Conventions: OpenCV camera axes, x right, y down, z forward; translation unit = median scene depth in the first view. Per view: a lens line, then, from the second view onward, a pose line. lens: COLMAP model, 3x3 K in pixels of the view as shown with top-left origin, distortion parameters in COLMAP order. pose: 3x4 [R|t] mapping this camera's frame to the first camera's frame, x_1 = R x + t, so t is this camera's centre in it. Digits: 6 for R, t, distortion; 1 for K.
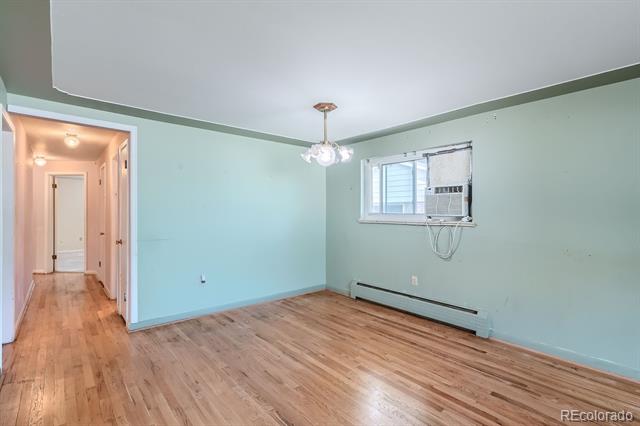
lens RADIAL K [[310.0, 0, 320.3], [0, 310.0, 211.6], [0, 0, 1]] dist [0.015421, -0.000206]
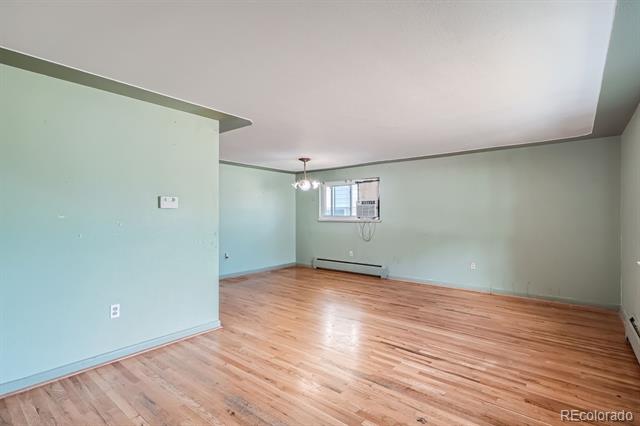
lens RADIAL K [[310.0, 0, 321.1], [0, 310.0, 213.6], [0, 0, 1]] dist [0.015421, -0.000206]
pose [[0.982742, -0.002173, 0.184969, -0.190859], [0.002454, 0.999996, -0.001287, -0.002948], [-0.184966, 0.001718, 0.982743, -0.707210]]
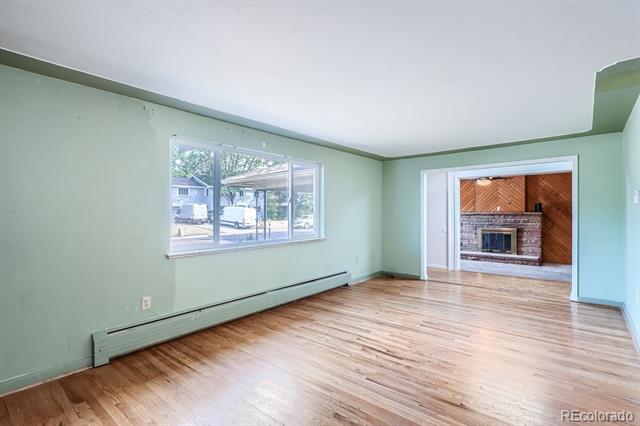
lens RADIAL K [[310.0, 0, 318.2], [0, 310.0, 212.2], [0, 0, 1]] dist [0.015421, -0.000206]
pose [[-0.986414, -0.000253, -0.164275, 0.413783], [0.000923, 0.999974, -0.007088, 0.005215], [0.164273, -0.007143, -0.986389, 0.724466]]
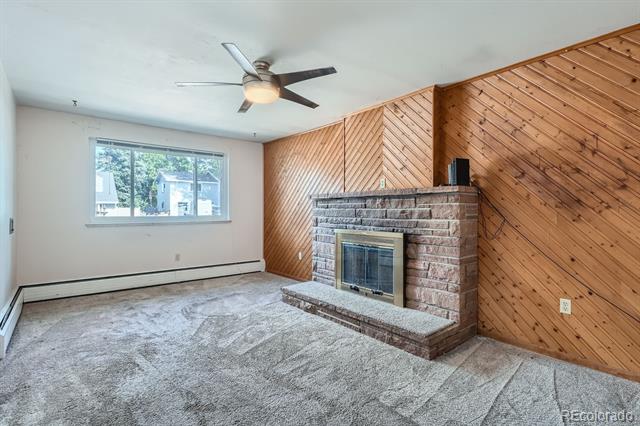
lens RADIAL K [[310.0, 0, 318.4], [0, 310.0, 212.4], [0, 0, 1]] dist [0.015421, -0.000206]
pose [[-0.999943, -0.005311, 0.009224, -1.144336], [-0.005333, 0.999983, -0.002331, 0.054777], [-0.009211, -0.002380, -0.999955, -0.444130]]
